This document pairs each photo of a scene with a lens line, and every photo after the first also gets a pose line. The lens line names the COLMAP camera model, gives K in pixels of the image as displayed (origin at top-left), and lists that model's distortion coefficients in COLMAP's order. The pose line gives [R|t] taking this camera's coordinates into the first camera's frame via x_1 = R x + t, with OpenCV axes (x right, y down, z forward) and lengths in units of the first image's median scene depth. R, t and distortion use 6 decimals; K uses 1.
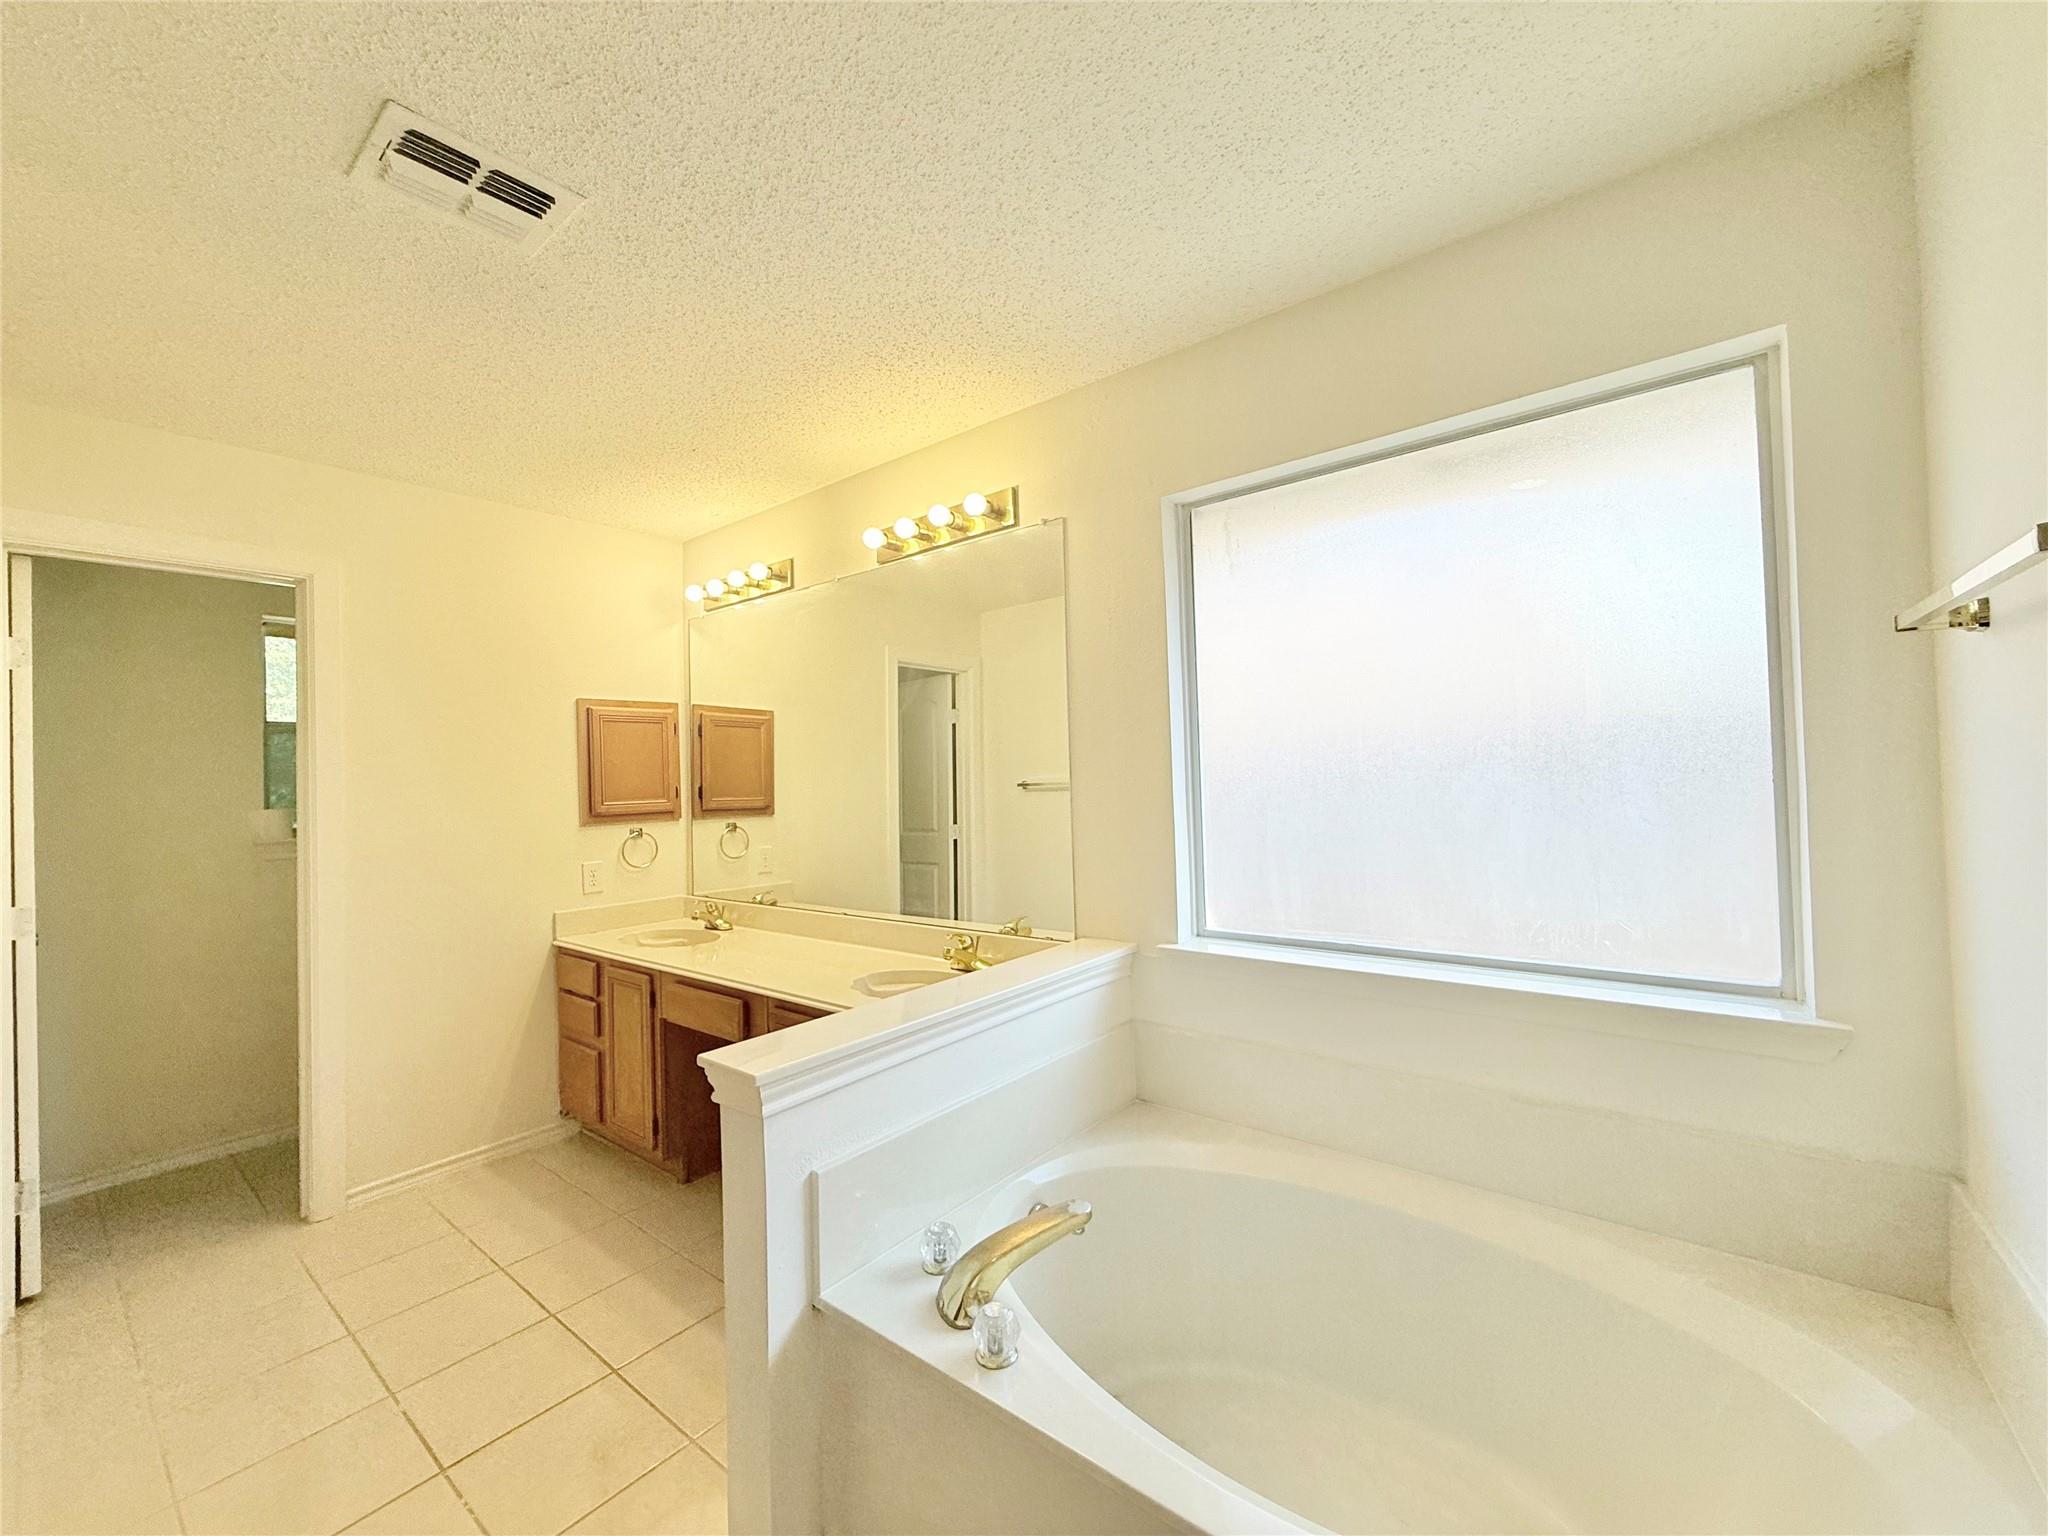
lens RADIAL K [[815.4, 0, 1019.0], [0, 815.4, 766.9], [0, 0, 1]] dist [-0.001761, 0.000492]
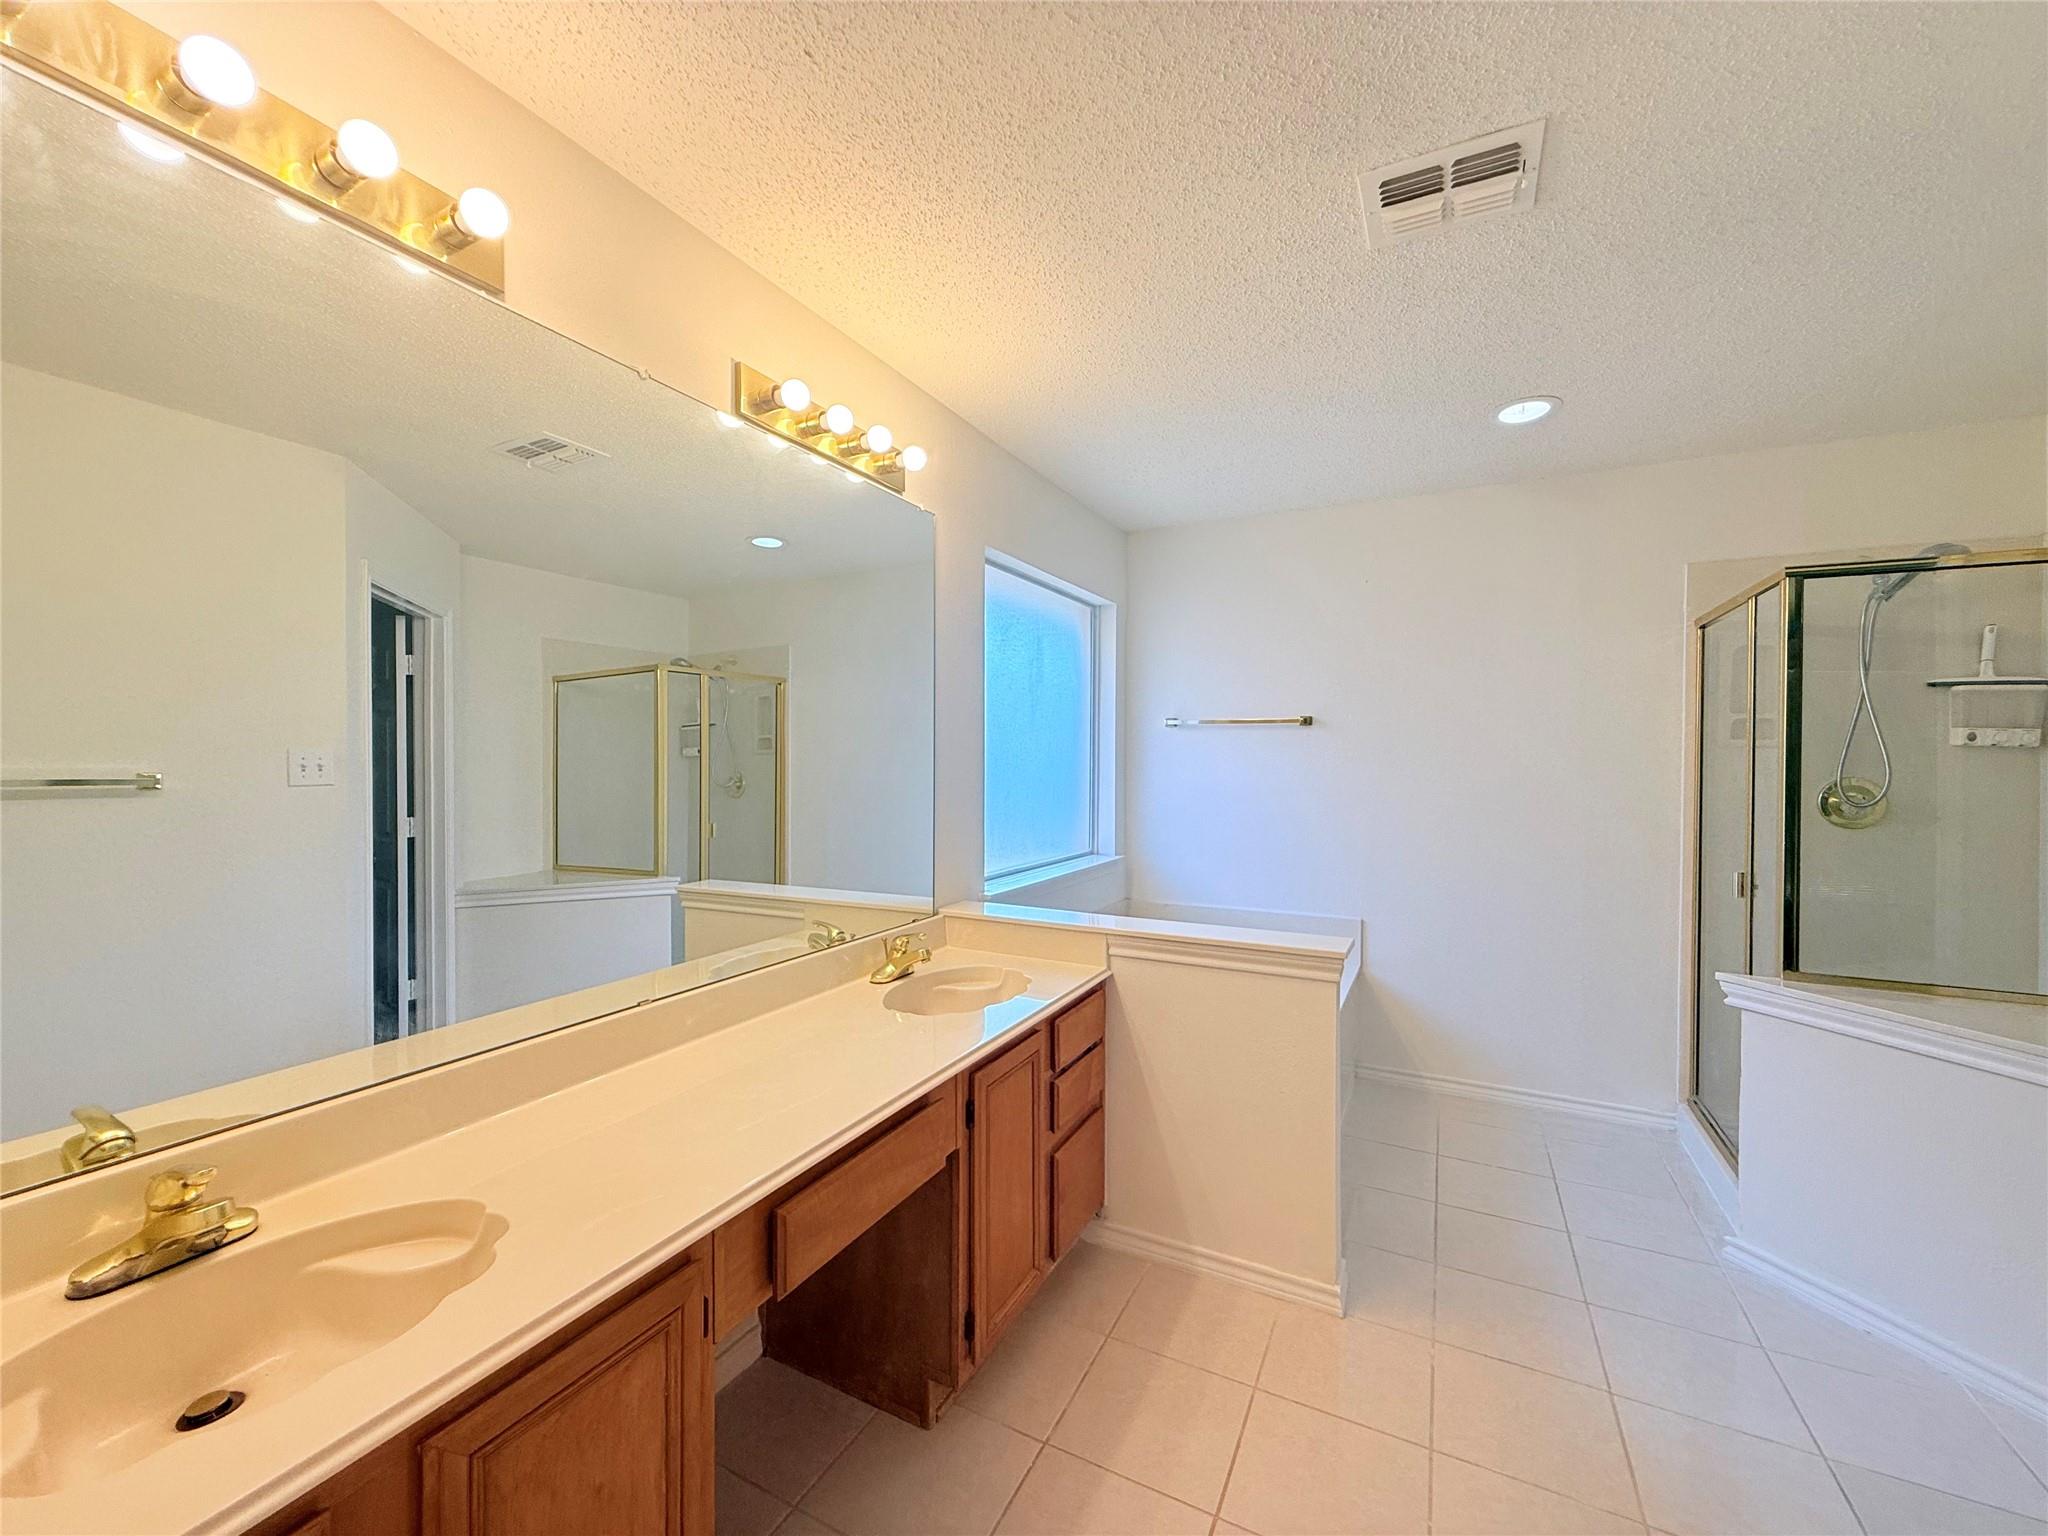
lens RADIAL K [[815.4, 0, 1019.0], [0, 815.4, 766.9], [0, 0, 1]] dist [-0.001761, 0.000492]
pose [[-0.193652, 0.021948, 0.980825, -1.603447], [-0.017357, 0.999517, -0.025793, 0.071506], [-0.980917, -0.022019, -0.193178, 1.768321]]
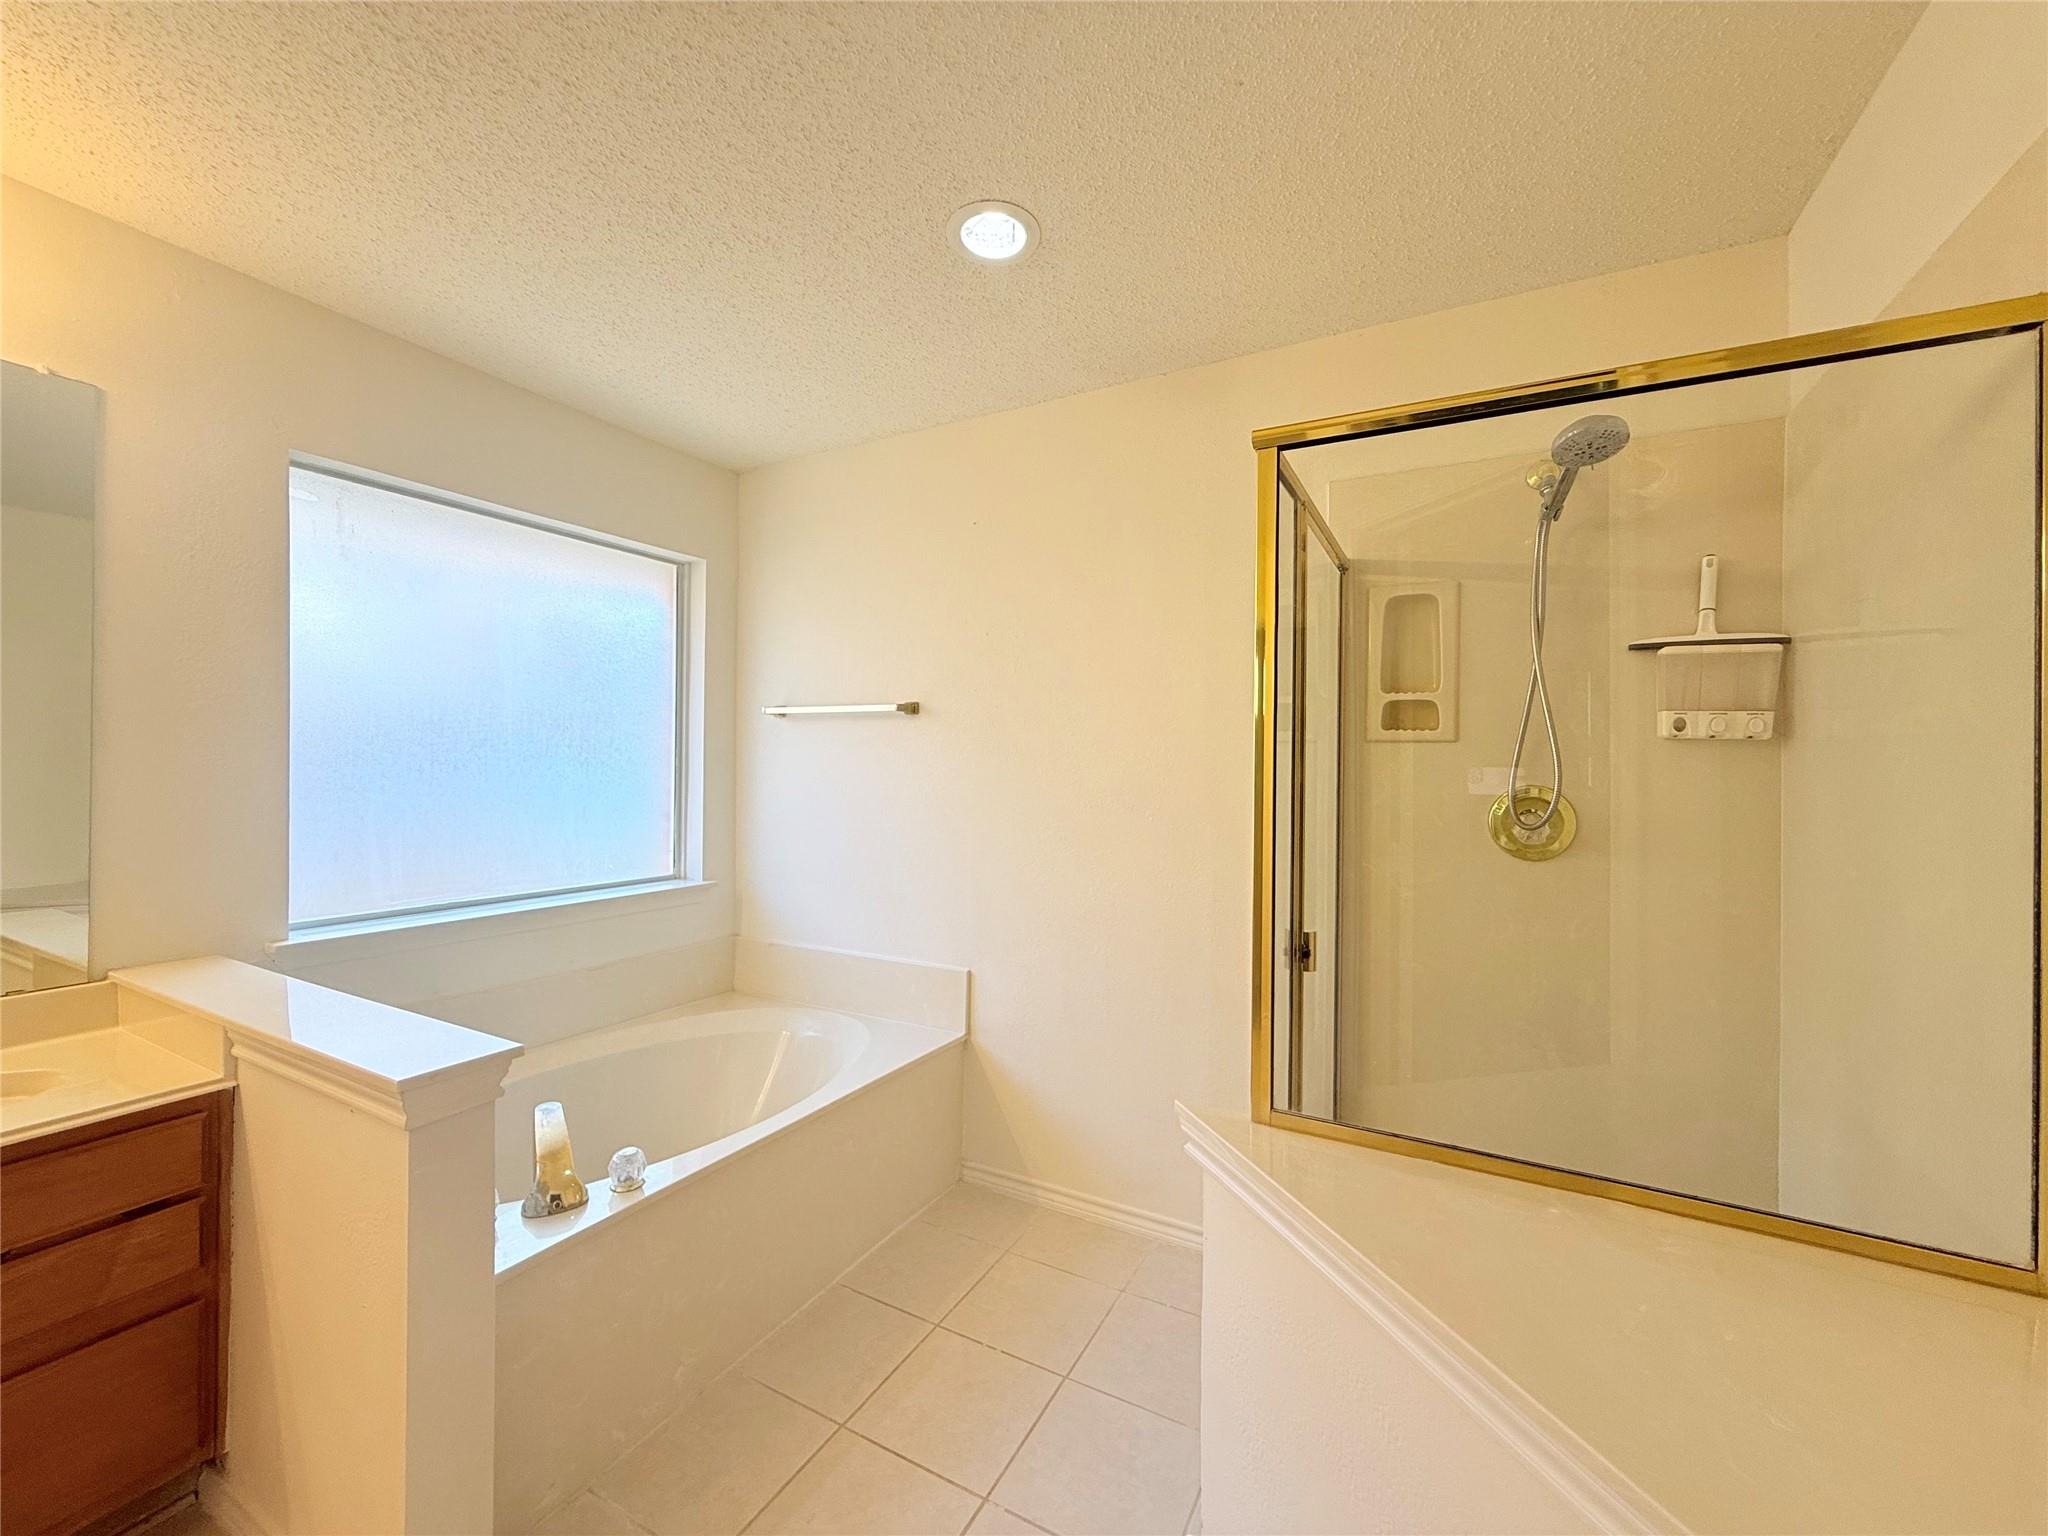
lens RADIAL K [[815.4, 0, 1019.0], [0, 815.4, 766.9], [0, 0, 1]] dist [-0.001761, 0.000492]
pose [[-0.174735, 0.028400, 0.984206, -1.243112], [-0.023774, 0.999171, -0.033053, 0.045621], [-0.984329, -0.029174, -0.173915, 0.502086]]
